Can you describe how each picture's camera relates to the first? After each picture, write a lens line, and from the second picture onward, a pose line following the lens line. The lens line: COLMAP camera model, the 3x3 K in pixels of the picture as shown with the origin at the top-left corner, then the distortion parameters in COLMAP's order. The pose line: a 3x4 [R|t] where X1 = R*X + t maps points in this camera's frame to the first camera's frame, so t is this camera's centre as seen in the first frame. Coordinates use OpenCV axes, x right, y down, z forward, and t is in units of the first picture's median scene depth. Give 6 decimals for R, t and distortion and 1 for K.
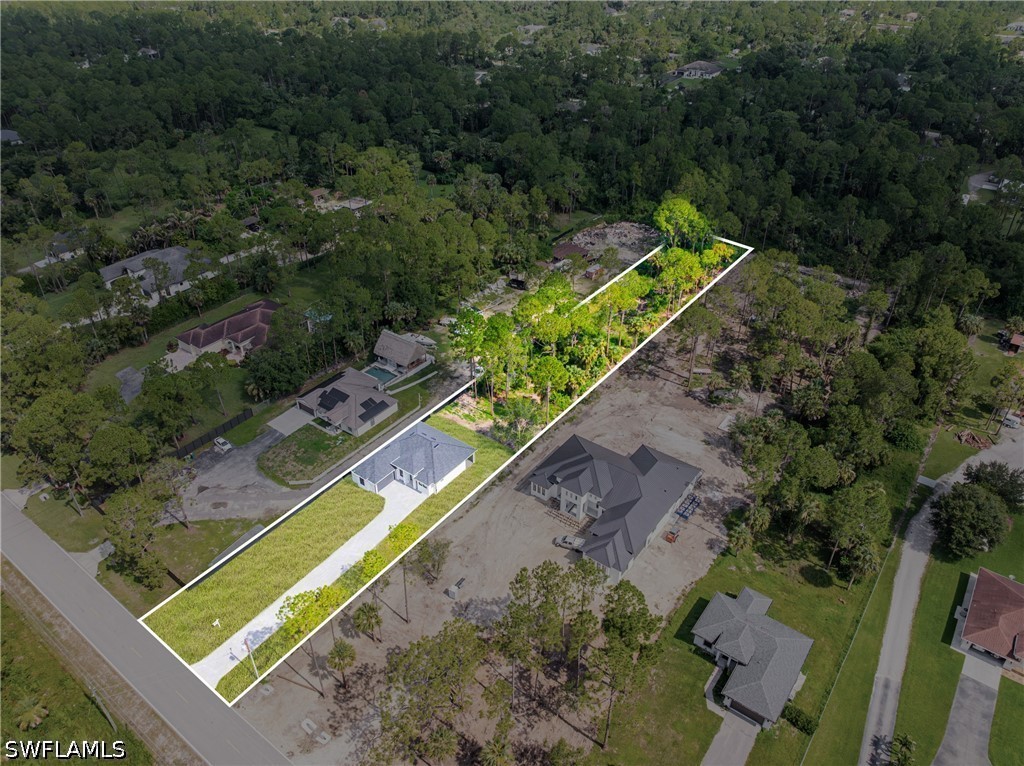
lens RADIAL K [[719.9, 0, 510.9], [0, 719.9, 383.6], [0, 0, 1]] dist [-0.036633, -0.004928]
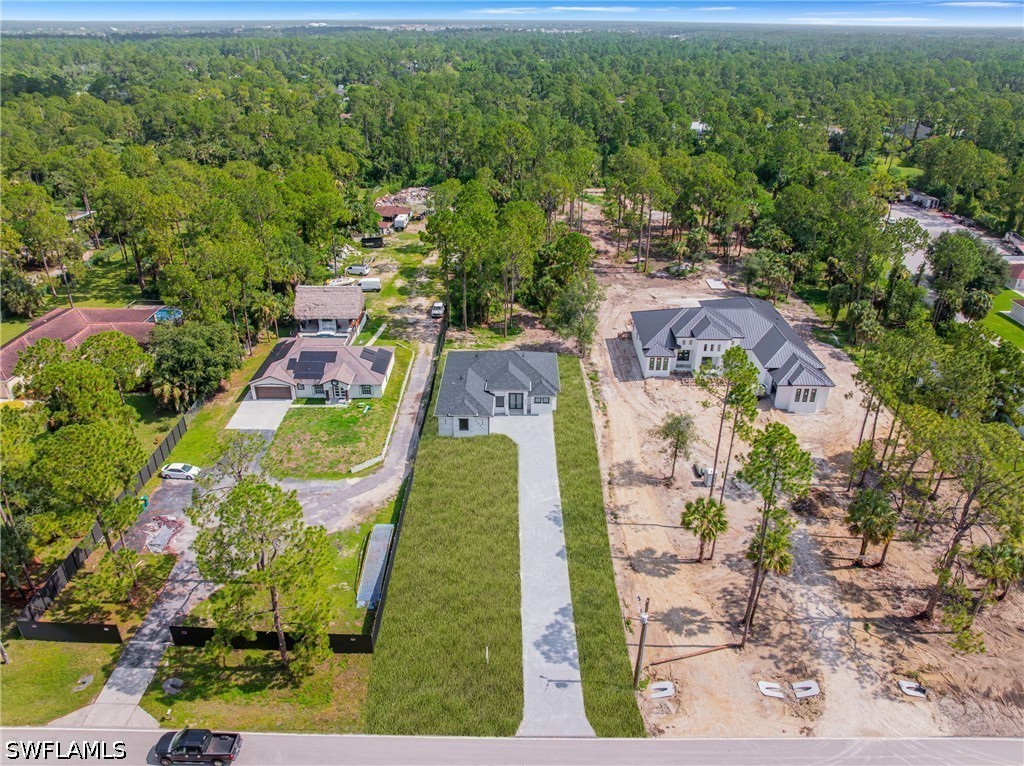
lens RADIAL K [[719.9, 0, 511.7], [0, 719.9, 384.6], [0, 0, 1]] dist [-0.036633, -0.004928]
pose [[0.807381, -0.269565, 0.524853, -0.479613], [0.329433, 0.943923, -0.021967, 0.121265], [-0.489500, 0.190640, 0.850909, 0.369513]]
